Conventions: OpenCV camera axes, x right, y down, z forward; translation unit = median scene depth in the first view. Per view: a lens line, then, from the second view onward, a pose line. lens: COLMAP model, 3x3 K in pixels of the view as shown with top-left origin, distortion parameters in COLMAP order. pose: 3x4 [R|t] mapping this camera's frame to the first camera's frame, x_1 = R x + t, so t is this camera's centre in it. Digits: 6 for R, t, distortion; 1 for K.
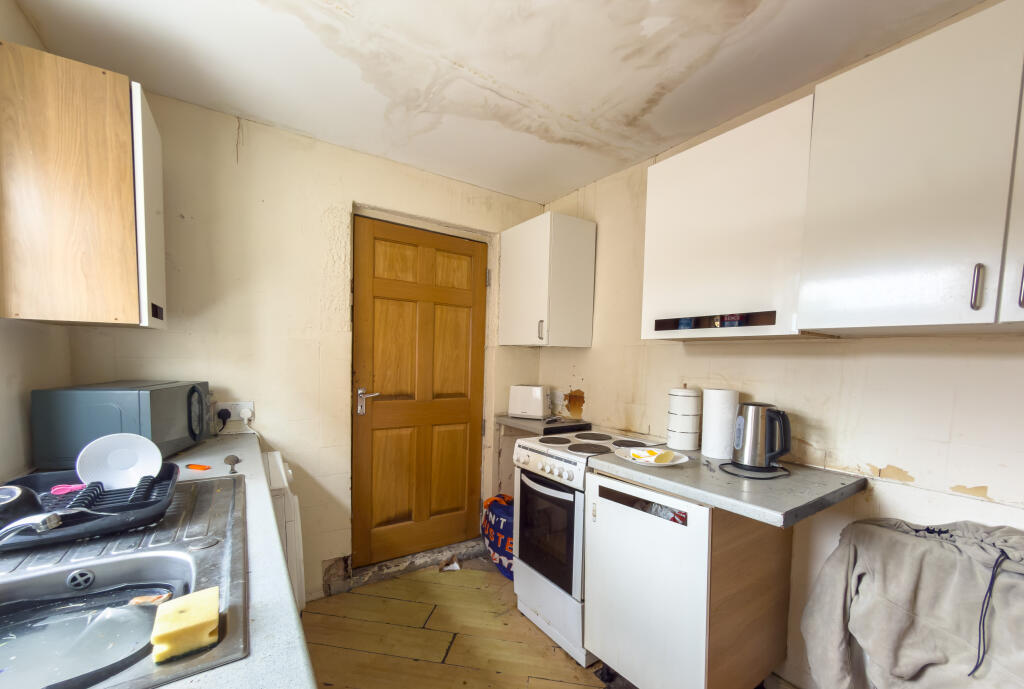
lens RADIAL K [[408.3, 0, 512.6], [0, 408.3, 384.9], [0, 0, 1]] dist [-0.002167, -0.000368]
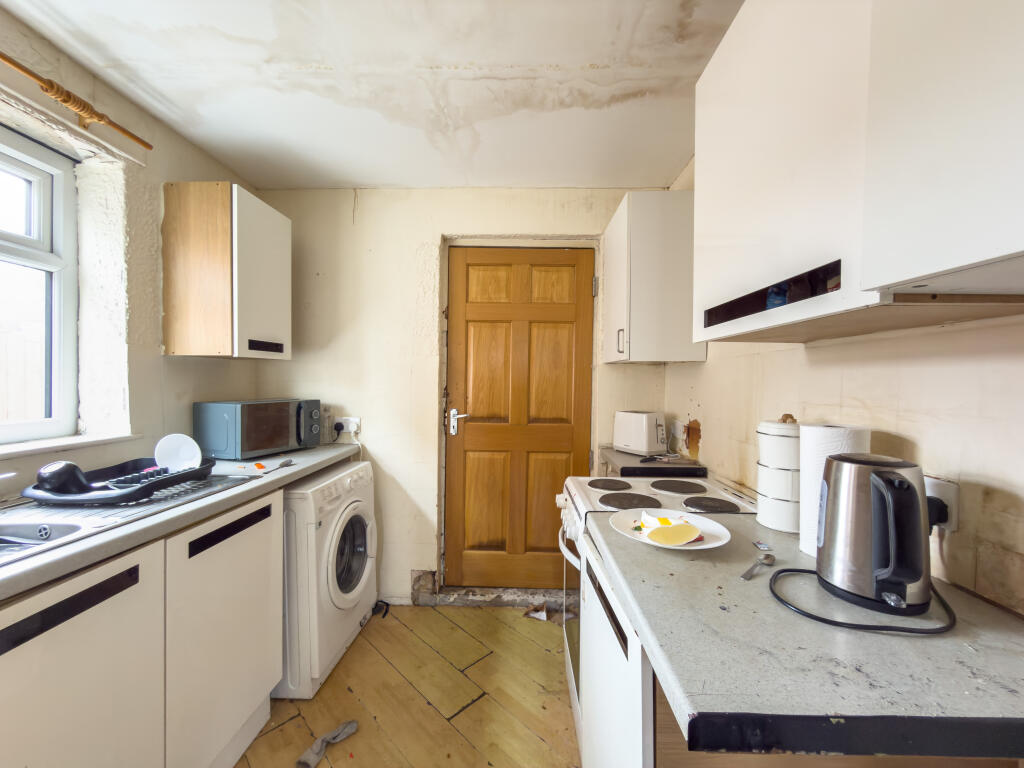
lens RADIAL K [[407.7, 0, 512.2], [0, 407.7, 384.8], [0, 0, 1]] dist [-0.000394, -0.000213]
pose [[0.815477, -0.008892, -0.578721, 0.350281], [-0.028099, 0.998095, -0.054930, -0.001161], [0.578107, 0.061056, 0.813673, 0.238754]]
